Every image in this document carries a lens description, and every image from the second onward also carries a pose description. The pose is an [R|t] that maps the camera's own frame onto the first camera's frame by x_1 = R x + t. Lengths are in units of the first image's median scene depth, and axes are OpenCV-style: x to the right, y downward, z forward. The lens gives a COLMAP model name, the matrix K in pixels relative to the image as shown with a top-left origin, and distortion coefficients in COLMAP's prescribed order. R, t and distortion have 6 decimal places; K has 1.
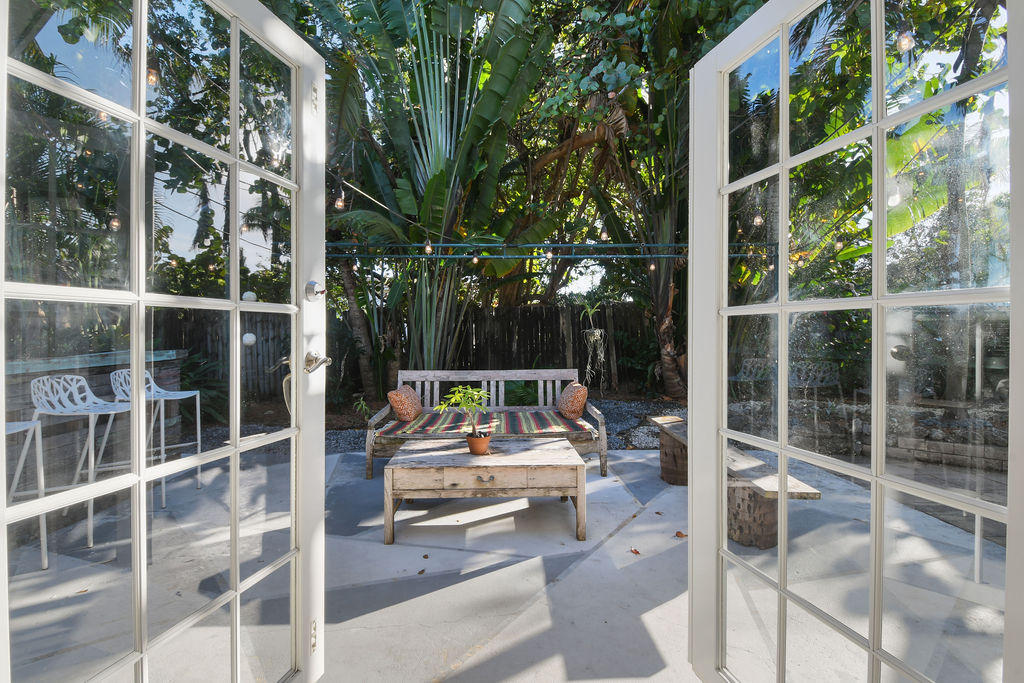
lens RADIAL K [[461.7, 0, 512.0], [0, 461.7, 341.5], [0, 0, 1]] dist [0.015347, 0.000049]
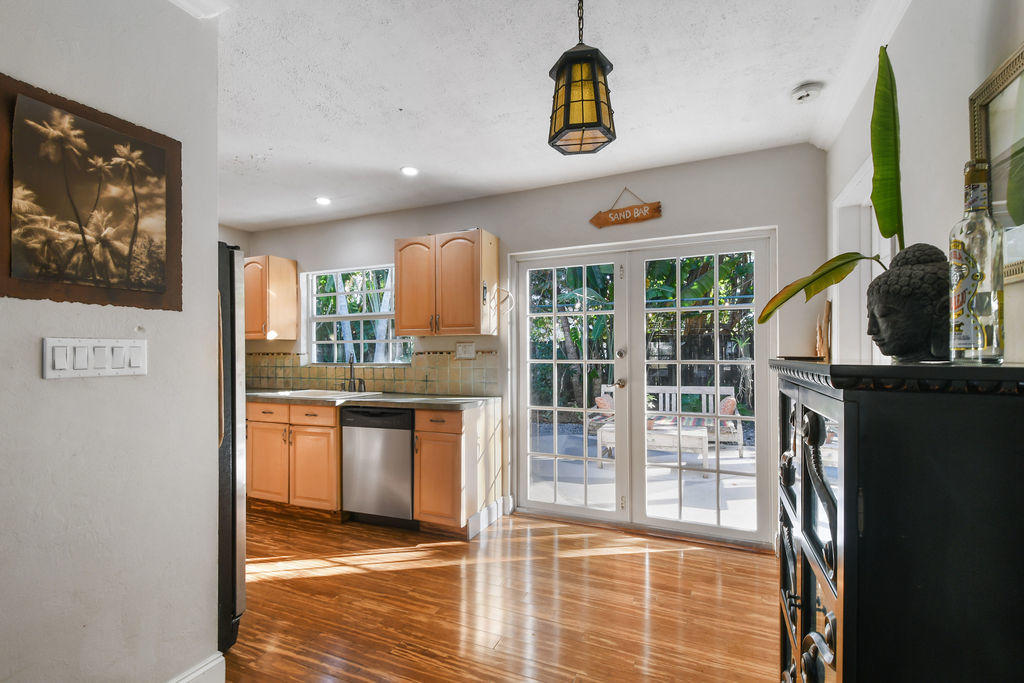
lens RADIAL K [[458.8, 0, 502.5], [0, 458.8, 350.3], [0, 0, 1]] dist [0.014374, -0.000063]
pose [[0.901030, -0.015420, -0.433483, 0.124078], [0.006718, 0.999744, -0.021600, -0.022507], [0.433705, 0.016550, 0.900903, -0.532198]]
